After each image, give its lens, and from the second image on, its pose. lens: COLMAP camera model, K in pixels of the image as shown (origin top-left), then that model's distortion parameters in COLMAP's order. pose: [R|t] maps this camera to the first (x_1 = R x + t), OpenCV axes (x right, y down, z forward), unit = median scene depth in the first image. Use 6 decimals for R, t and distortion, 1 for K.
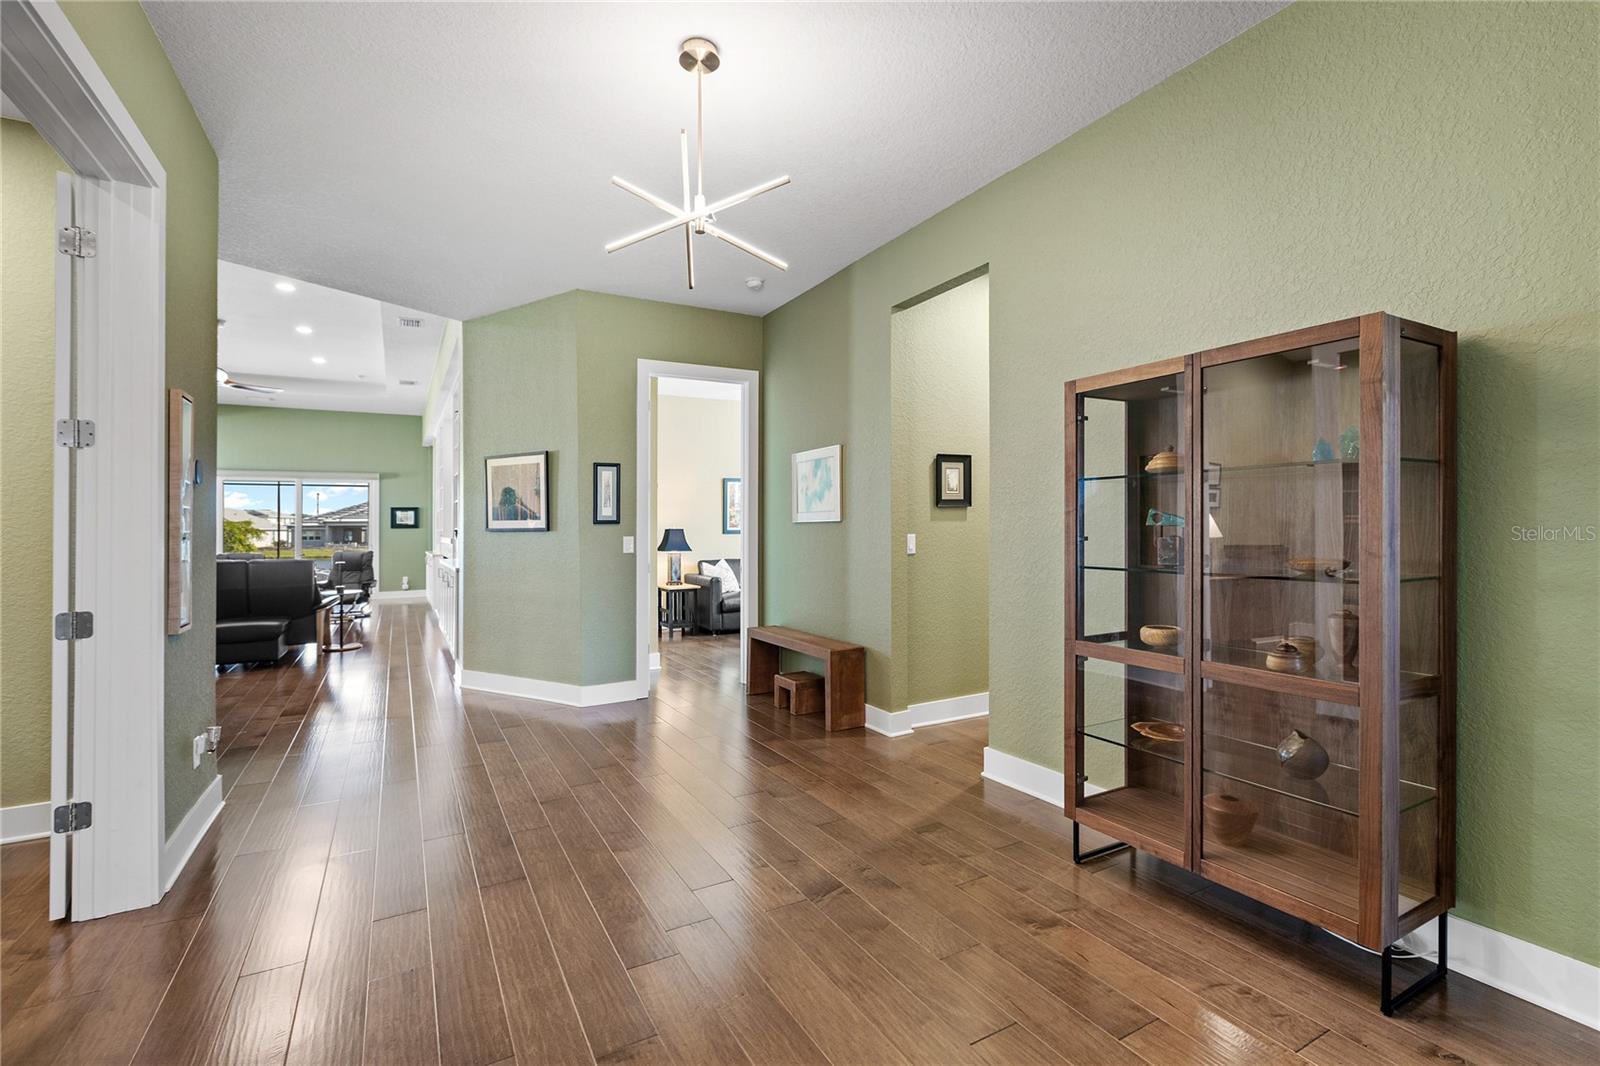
lens RADIAL K [[728.8, 0, 805.7], [0, 728.8, 530.3], [0, 0, 1]] dist [0.003122, -0.003054]
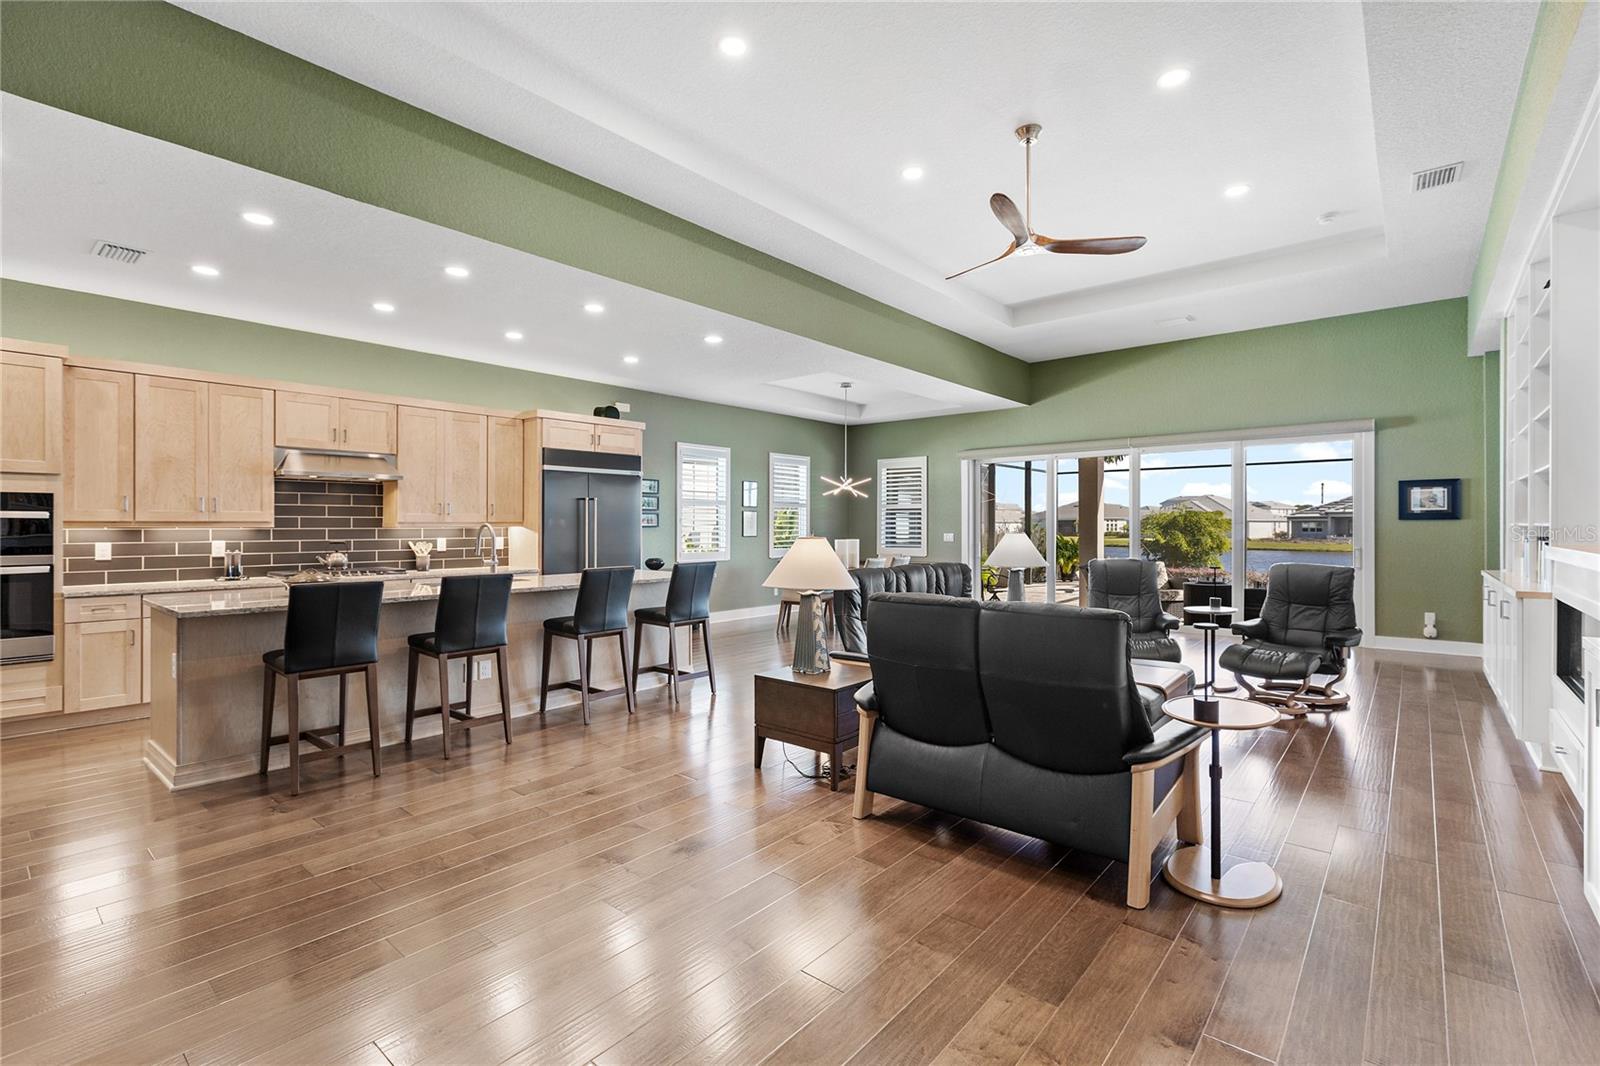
lens RADIAL K [[728.8, 0, 811.2], [0, 728.8, 513.9], [0, 0, 1]] dist [0.003122, -0.003054]
pose [[0.359135, -0.005050, -0.933272, -0.274464], [-0.004323, 0.999966, -0.007074, -0.001926], [0.933276, 0.006575, 0.359101, 0.496061]]
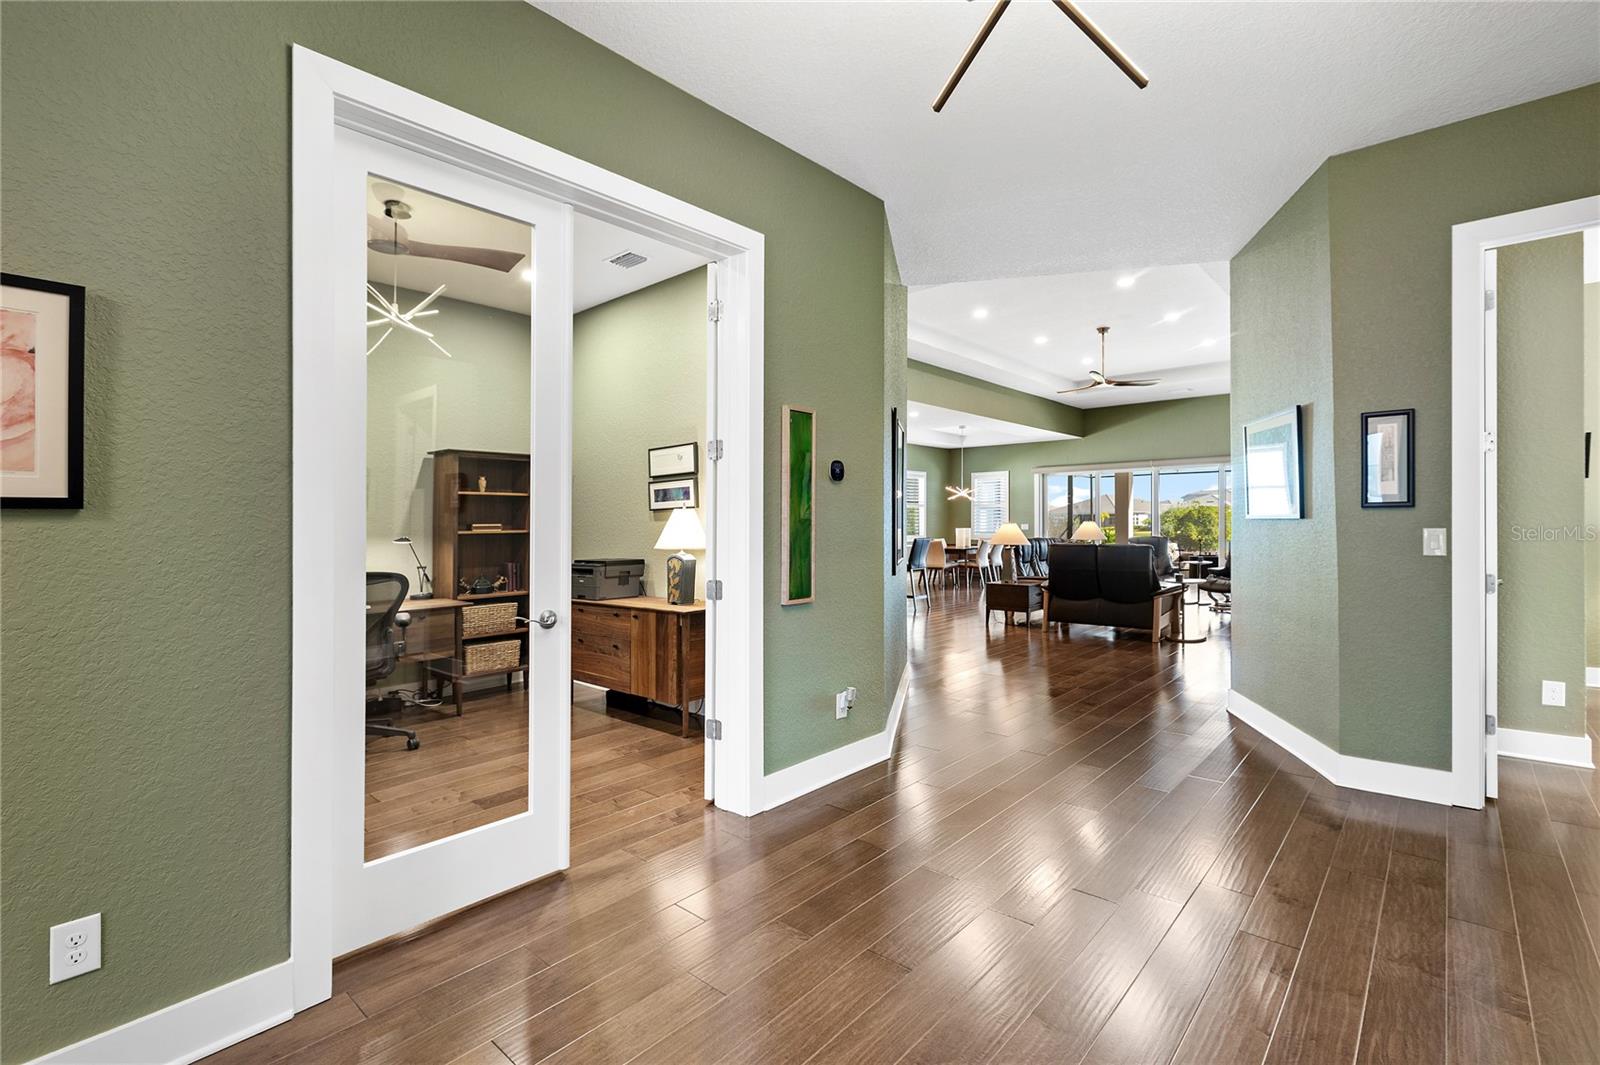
lens RADIAL K [[728.8, 0, 808.5], [0, 728.8, 518.3], [0, 0, 1]] dist [0.003122, -0.003054]
pose [[0.335263, 0.002169, -0.942122, 0.071901], [0.003267, 0.999989, 0.003465, -0.001708], [0.942119, -0.004239, 0.335252, 0.149175]]
